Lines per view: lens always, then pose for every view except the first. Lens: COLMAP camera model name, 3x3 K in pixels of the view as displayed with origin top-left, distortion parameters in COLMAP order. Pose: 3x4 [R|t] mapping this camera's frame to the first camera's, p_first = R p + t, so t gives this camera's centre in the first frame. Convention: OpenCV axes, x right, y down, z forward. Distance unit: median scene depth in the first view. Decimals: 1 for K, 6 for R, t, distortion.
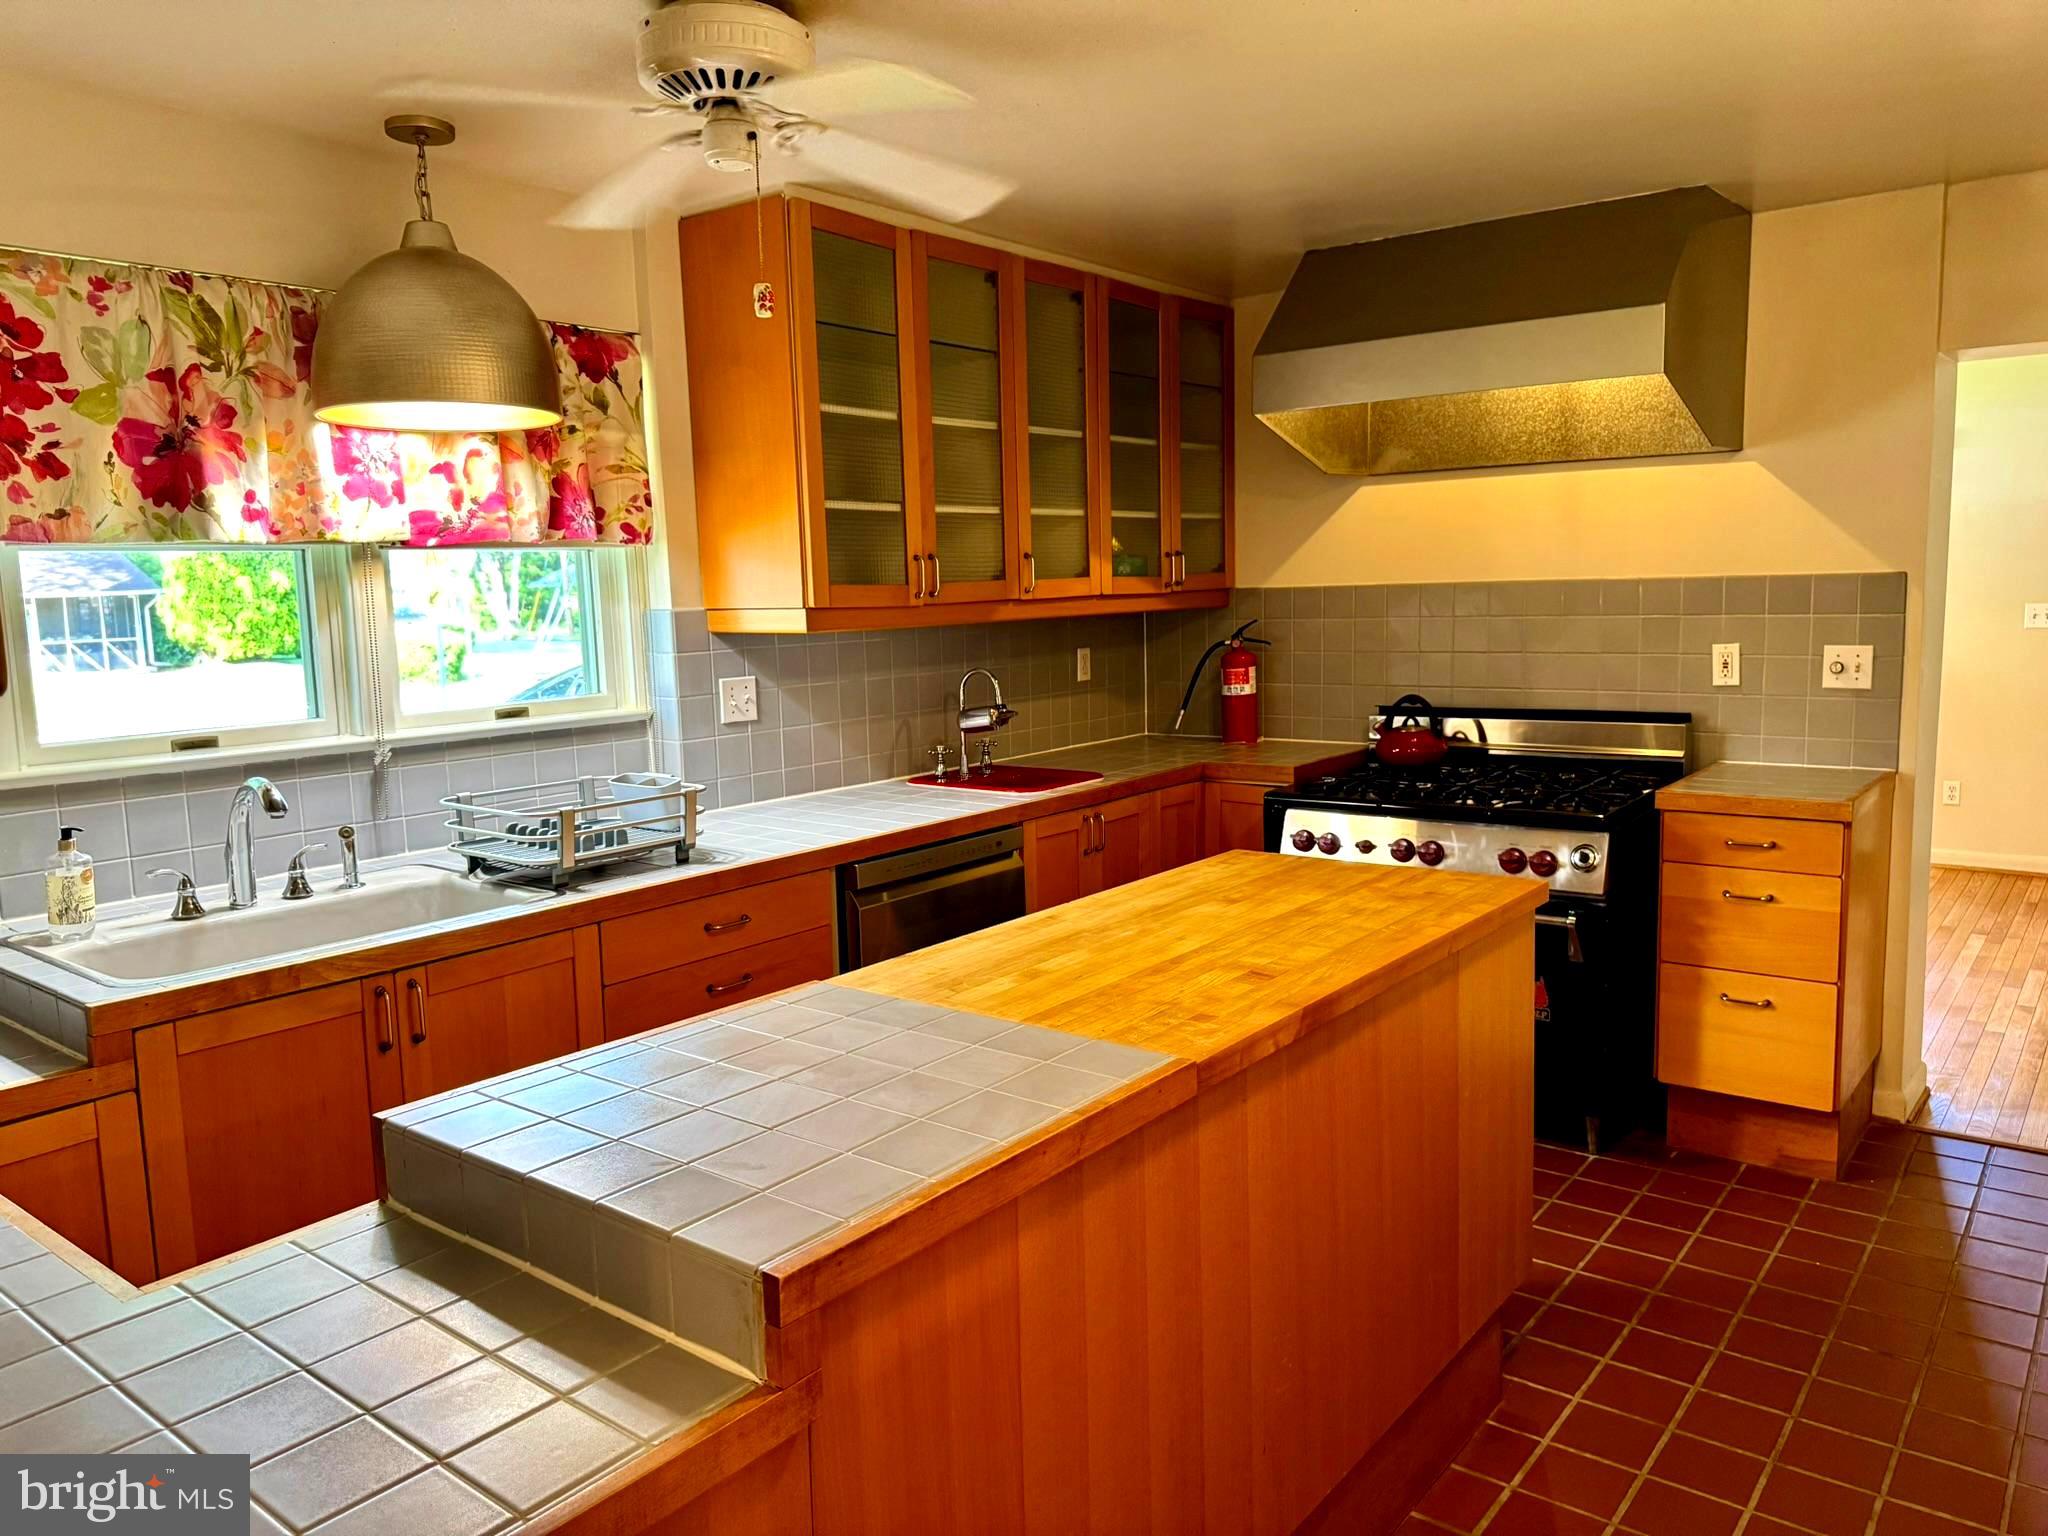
lens RADIAL K [[1435.8, 0, 1086.1], [0, 1435.8, 764.4], [0, 0, 1]] dist [-0.000224, -0.004807]
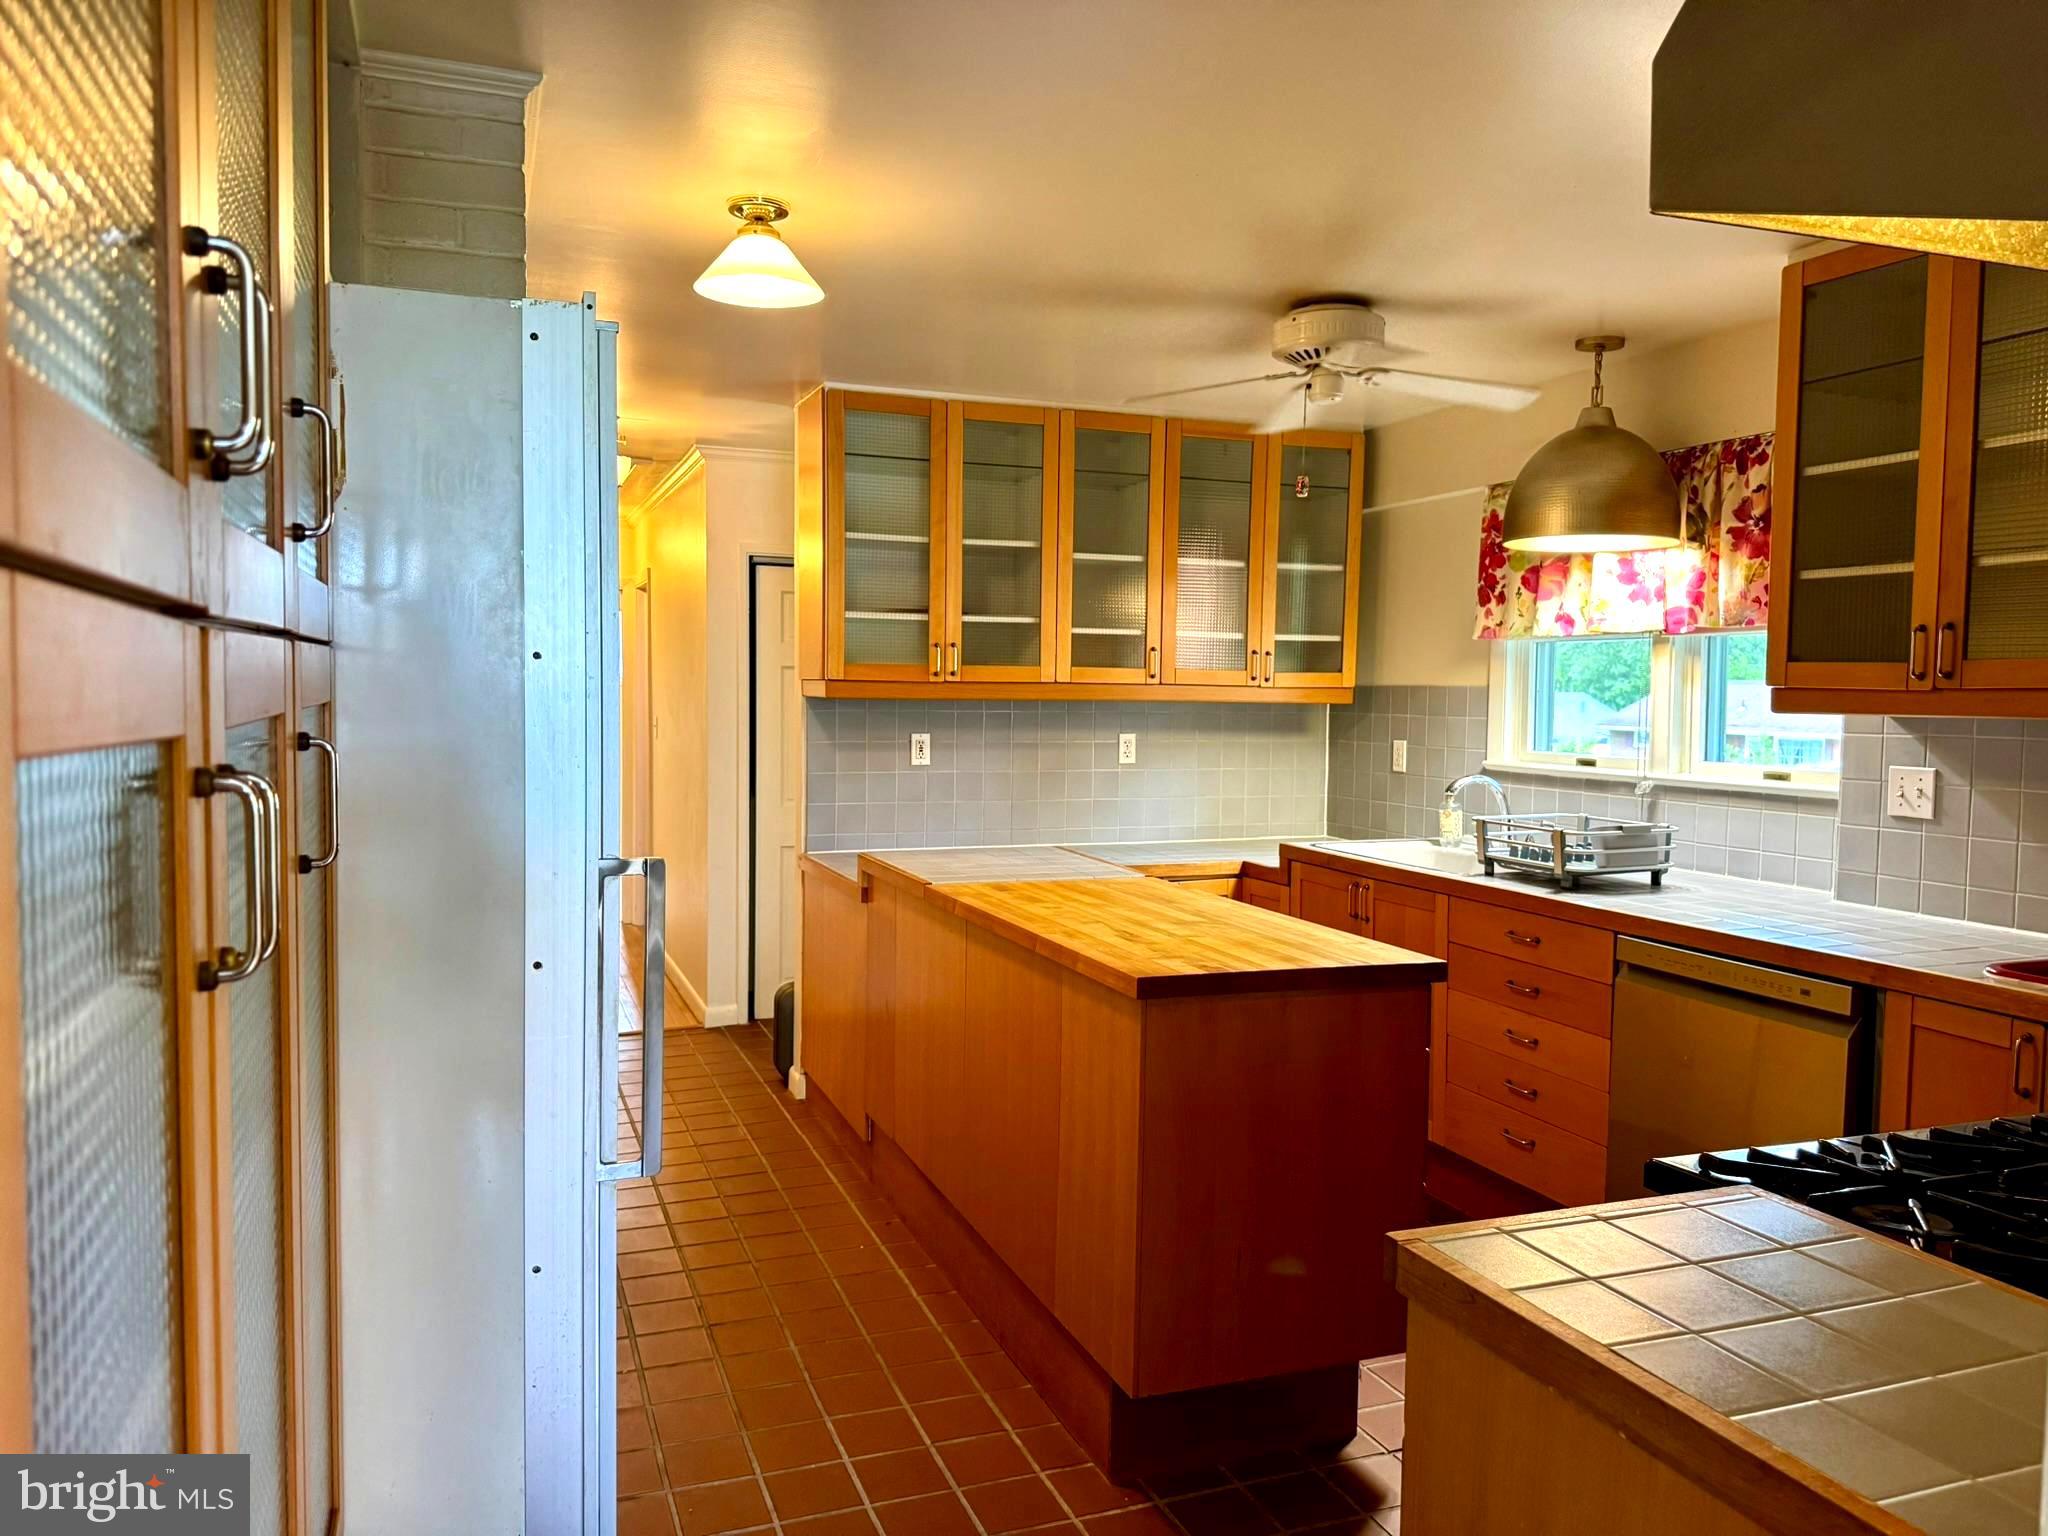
lens RADIAL K [[1435.3, 0, 984.7], [0, 1435.3, 767.0], [0, 0, 1]] dist [0.084464, -0.068974]
pose [[-0.538620, 0.061981, -0.840266, 0.899372], [-0.109011, 0.983782, 0.142444, -0.138046], [0.835467, 0.168322, -0.523128, 1.075284]]
